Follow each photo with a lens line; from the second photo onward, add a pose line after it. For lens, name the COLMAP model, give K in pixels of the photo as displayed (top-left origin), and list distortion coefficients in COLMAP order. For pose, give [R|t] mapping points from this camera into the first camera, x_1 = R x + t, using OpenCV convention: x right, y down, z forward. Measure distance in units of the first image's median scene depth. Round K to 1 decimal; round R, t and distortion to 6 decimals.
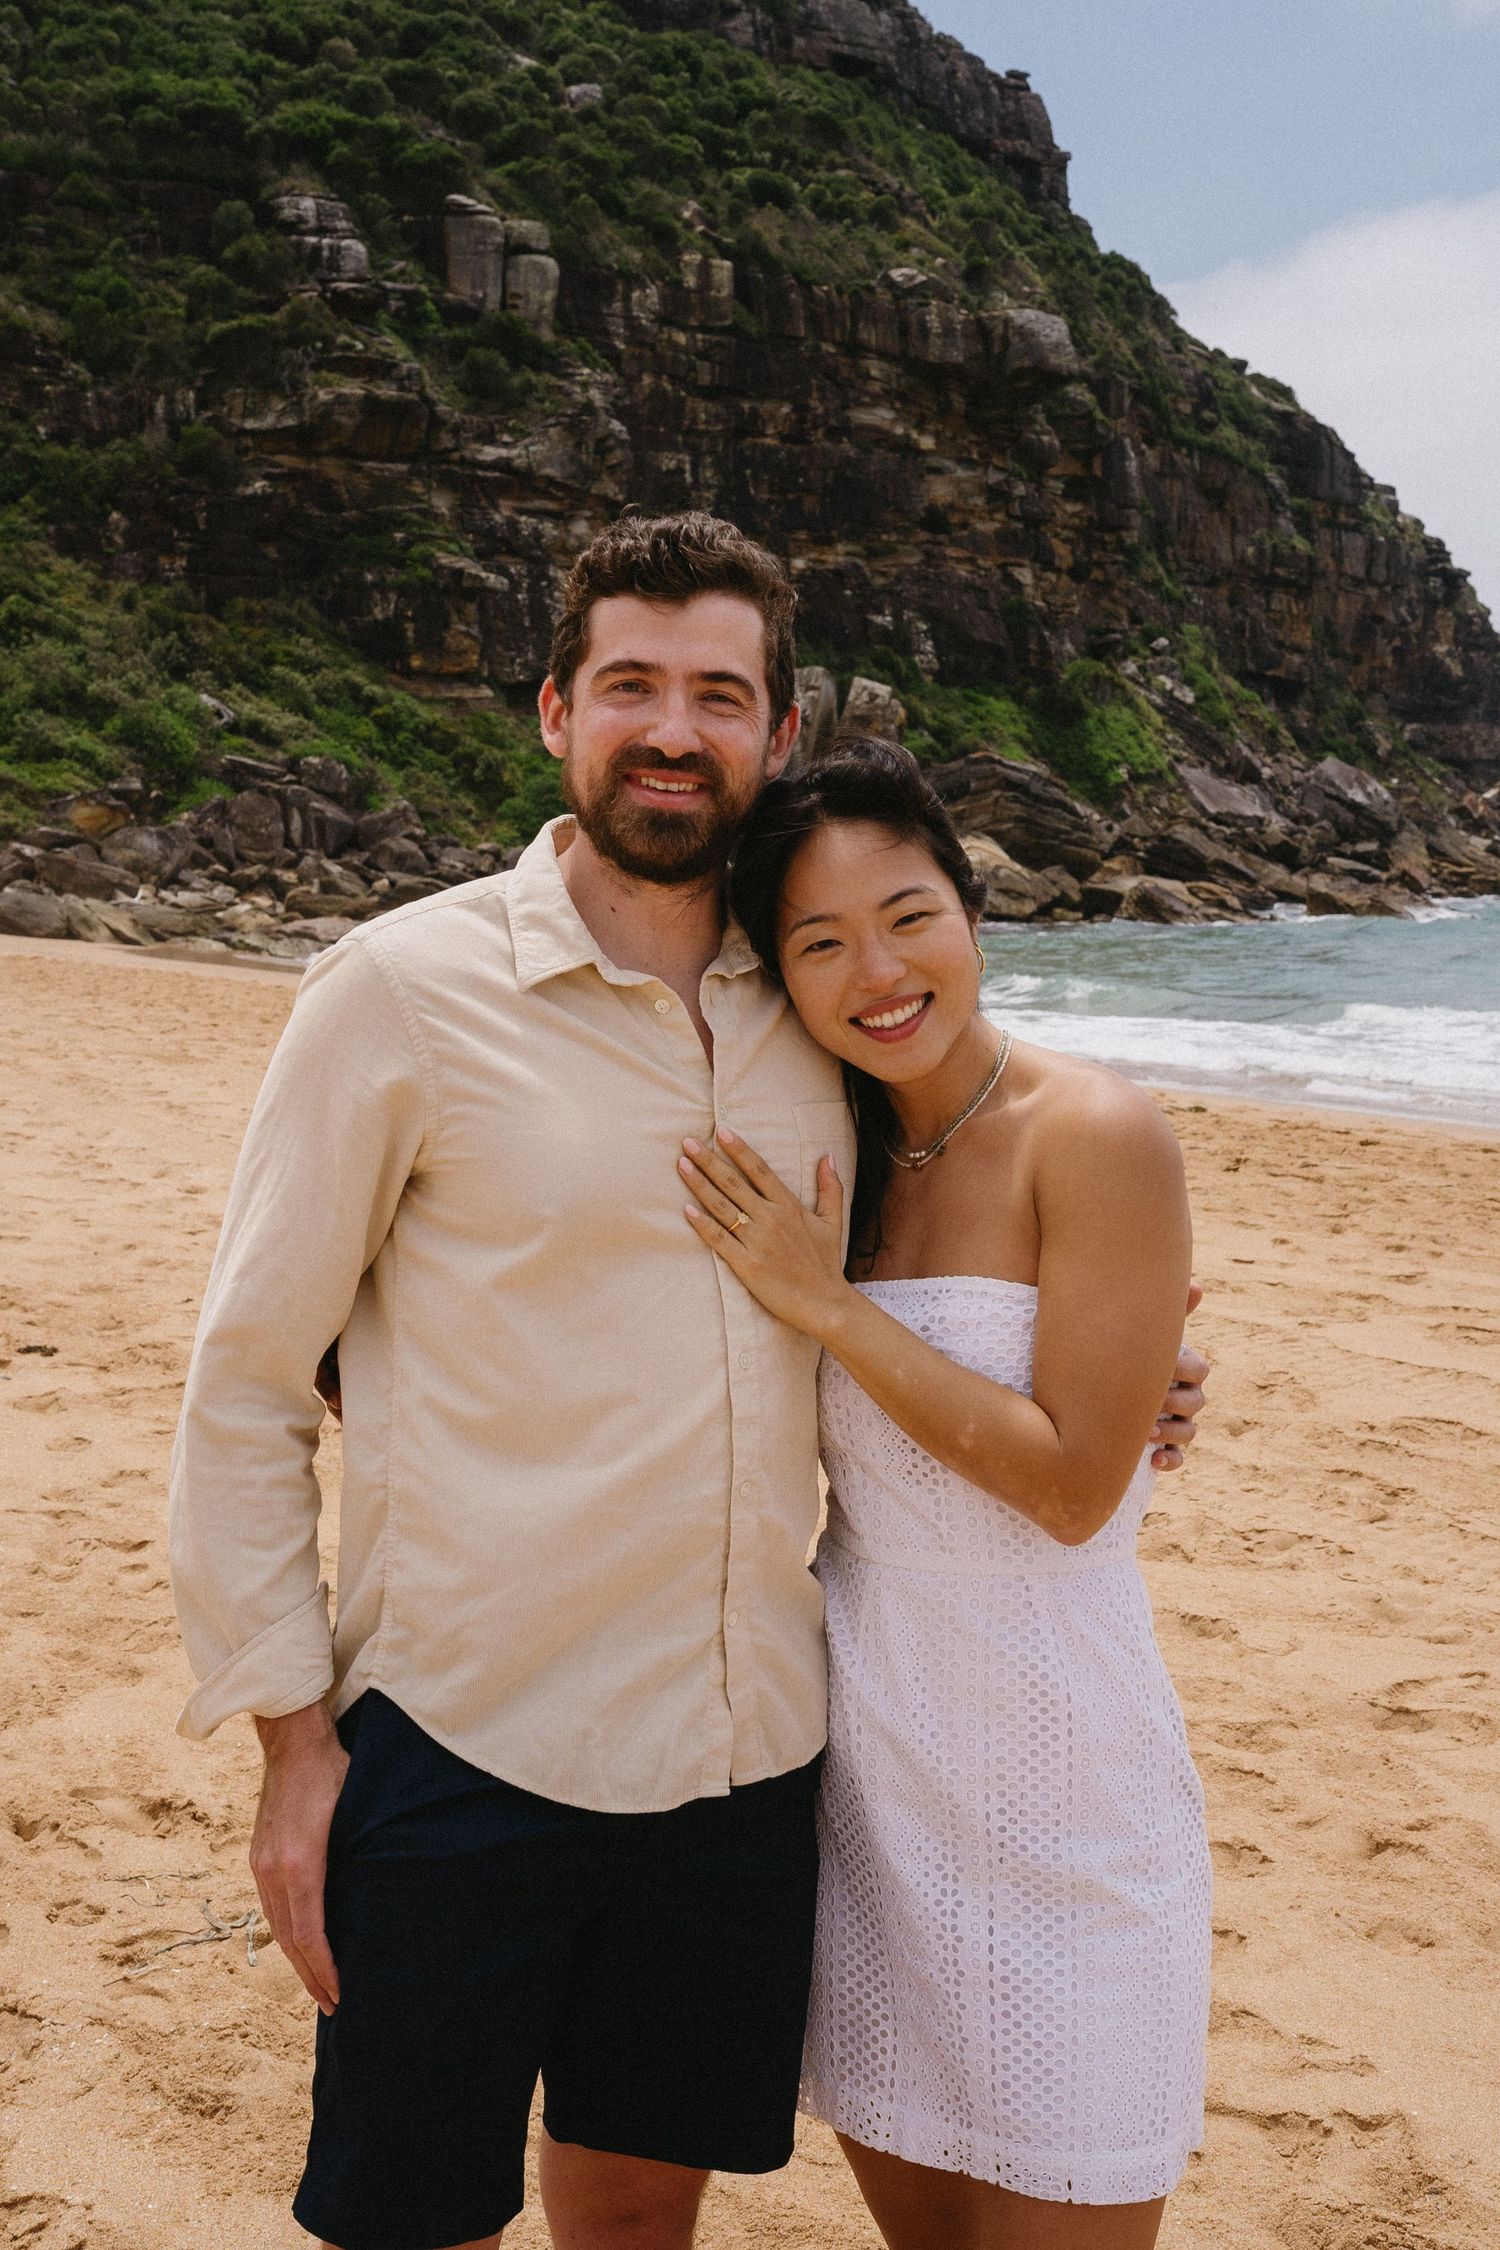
lens RADIAL K [[2999.9, 0, 776.8], [0, 2999.9, 973.5], [0, 0, 1]] dist [-0.021573, 0.000000]
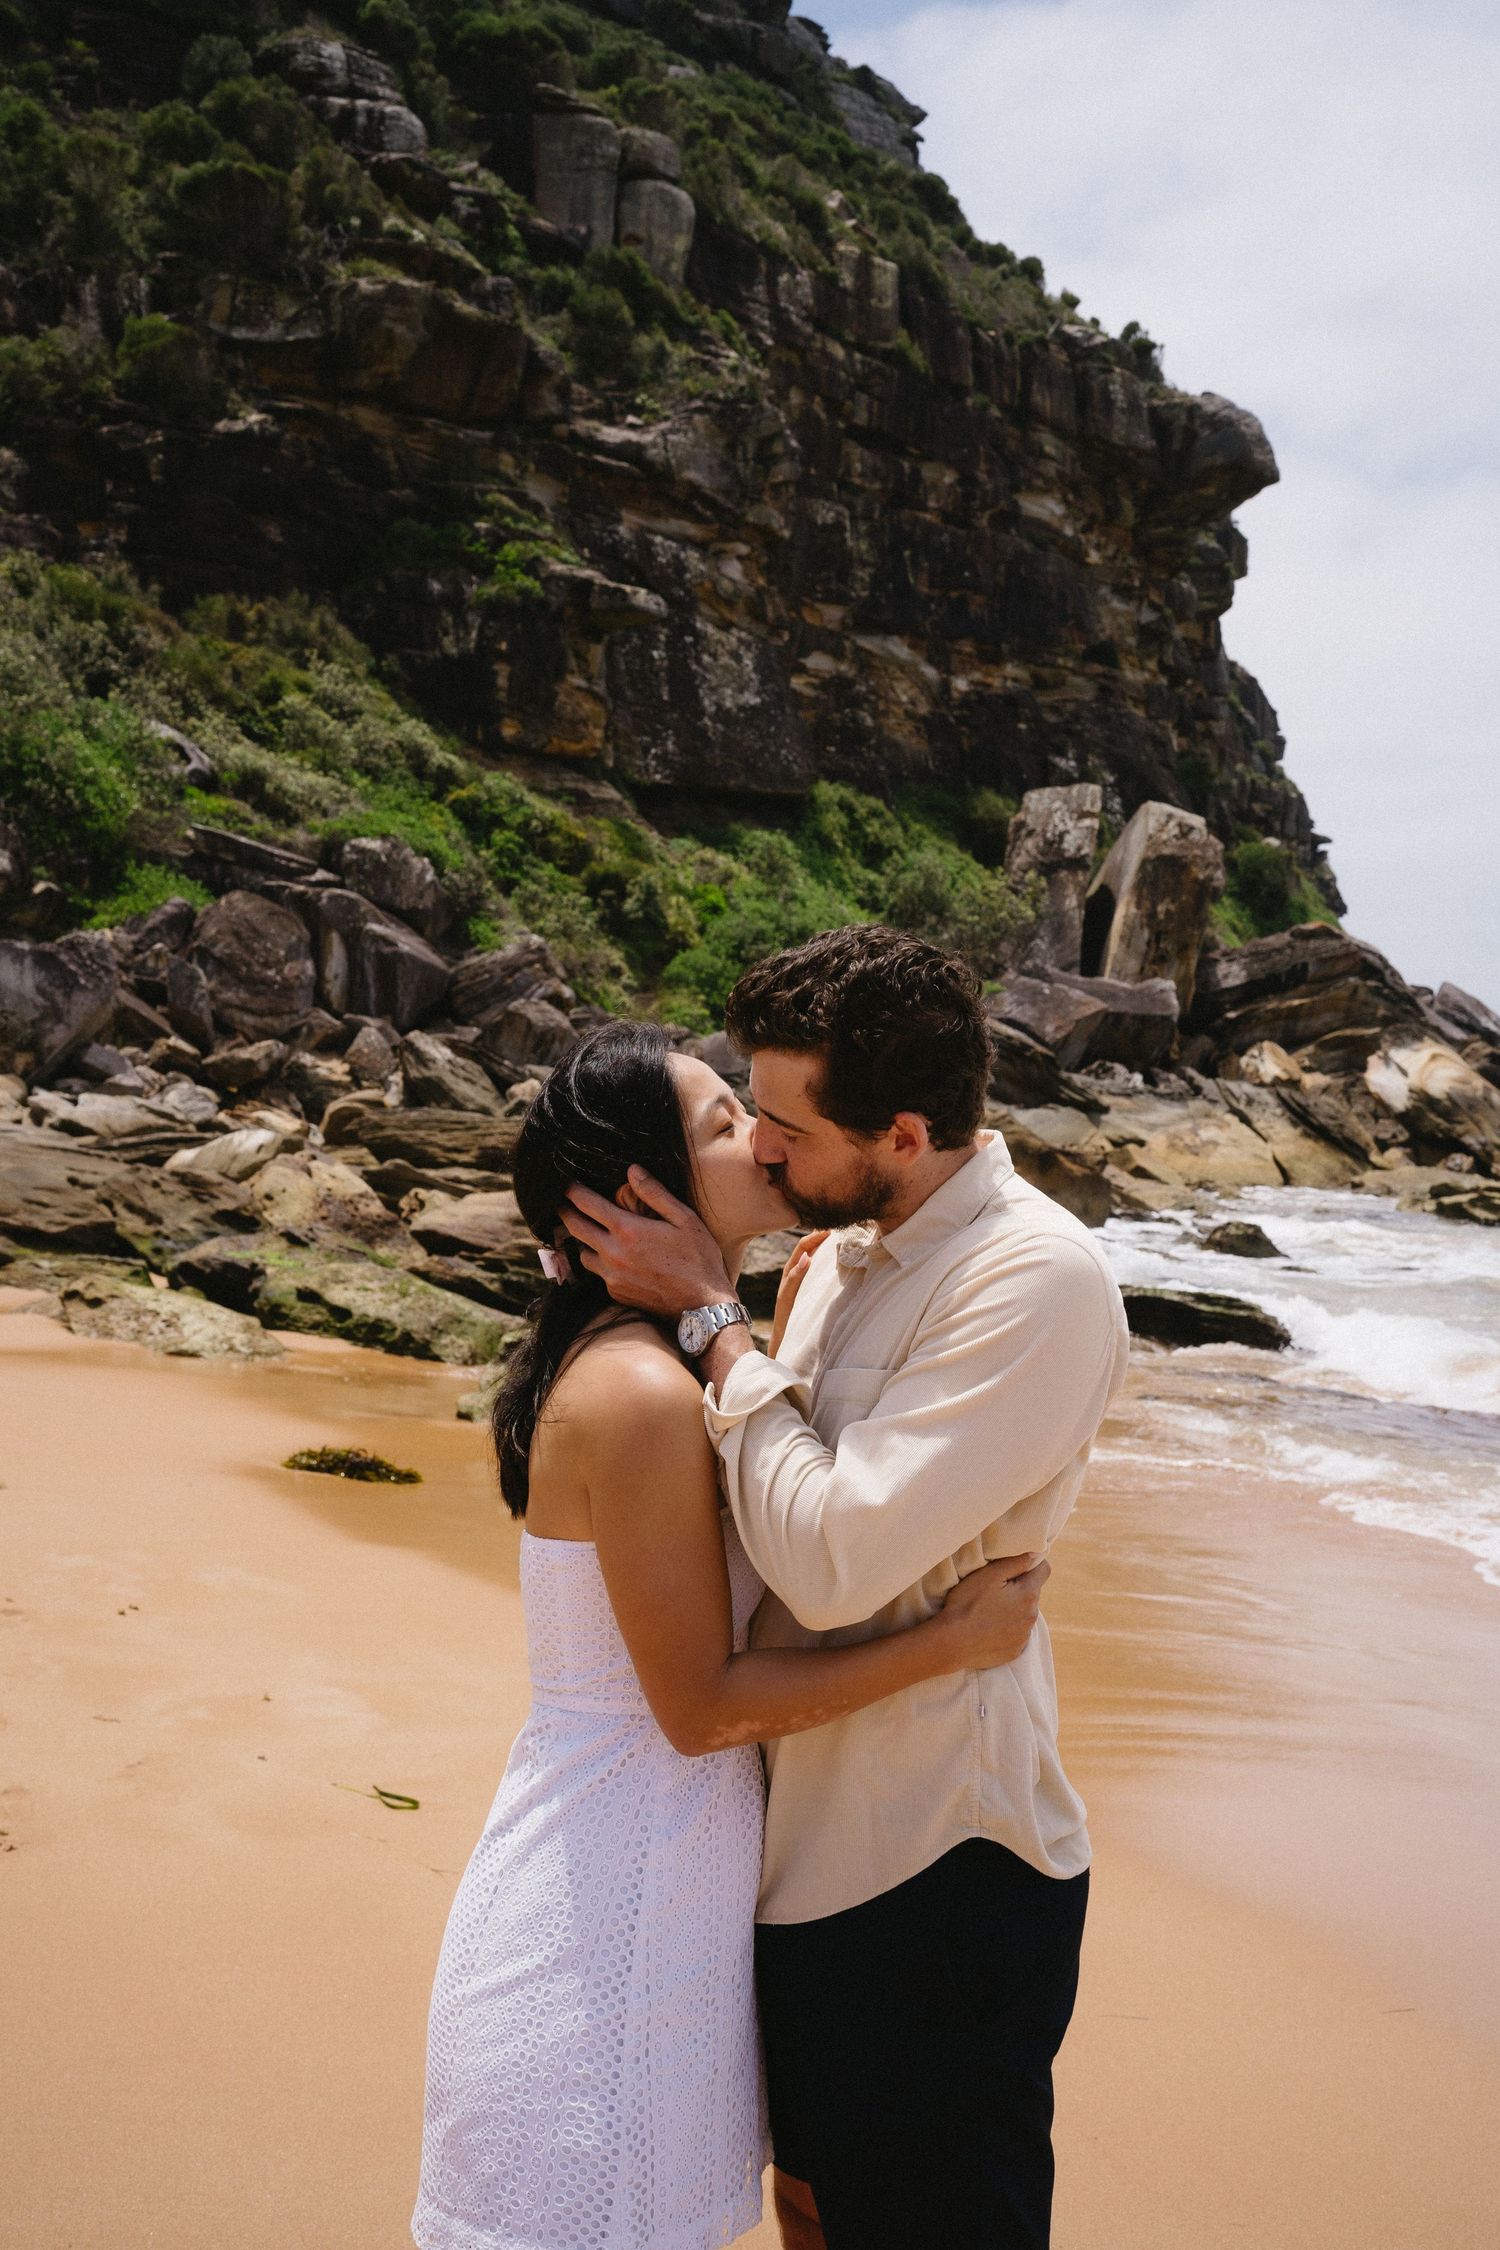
lens RADIAL K [[2179.3, 0, 758.9], [0, 2179.3, 1105.7], [0, 0, 1]] dist [-0.016500, 0.000000]
pose [[0.995820, 0.021000, 0.088892, -0.101532], [-0.017930, 0.999220, -0.035192, -0.012751], [-0.089561, 0.033451, 0.995419, 0.528333]]
